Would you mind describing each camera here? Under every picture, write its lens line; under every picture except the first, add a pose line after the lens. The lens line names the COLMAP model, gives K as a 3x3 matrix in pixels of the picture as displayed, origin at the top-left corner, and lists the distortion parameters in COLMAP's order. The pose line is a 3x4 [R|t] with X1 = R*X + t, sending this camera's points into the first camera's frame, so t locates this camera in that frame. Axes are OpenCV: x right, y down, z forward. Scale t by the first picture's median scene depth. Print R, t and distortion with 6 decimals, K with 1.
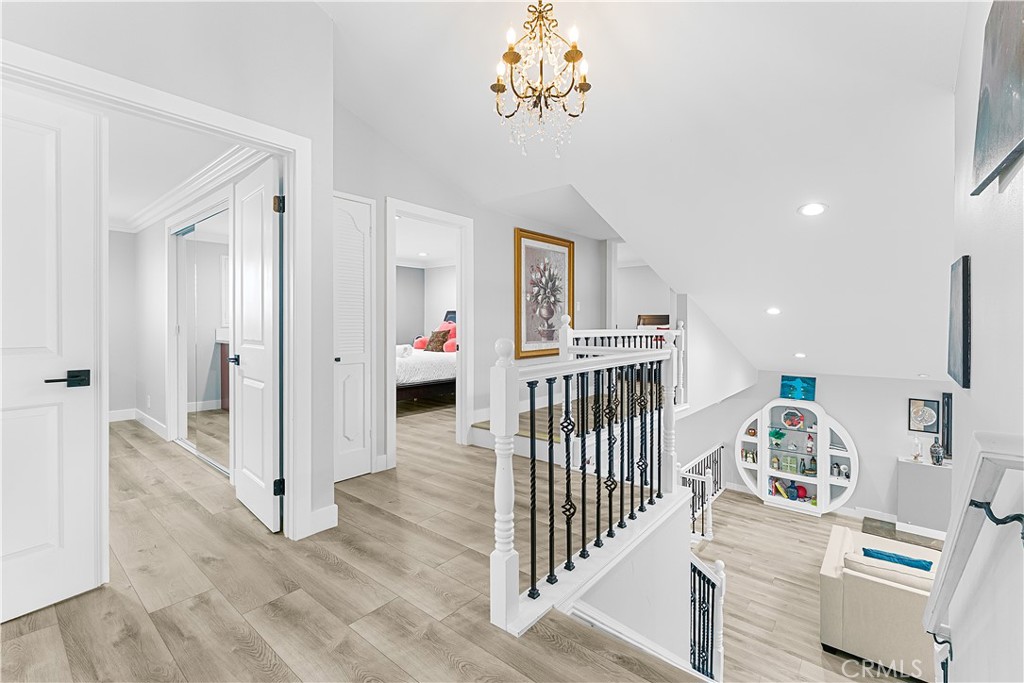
lens RADIAL K [[445.9, 0, 513.2], [0, 445.9, 325.2], [0, 0, 1]] dist [-0.004290, -0.000441]
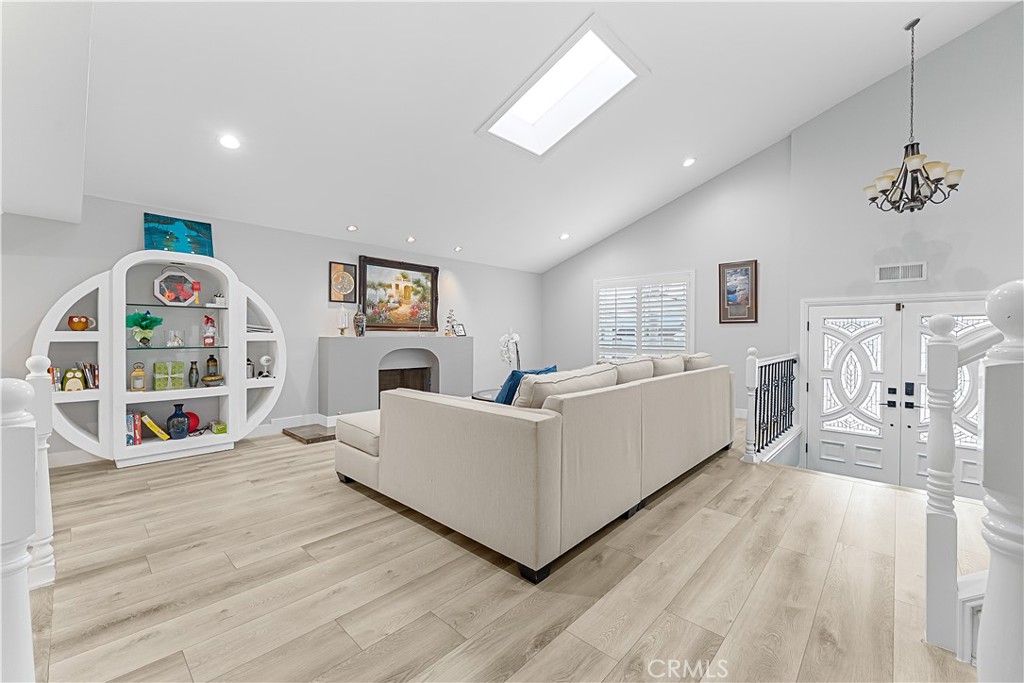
lens RADIAL K [[413.3, 0, 512.3], [0, 413.3, 339.4], [0, 0, 1]] dist [-0.002847, -0.000389]
pose [[0.053064, -0.009254, 0.998548, 0.153444], [-0.000154, 0.999957, 0.009275, 0.270706], [-0.998591, -0.000646, 0.053061, 0.576924]]
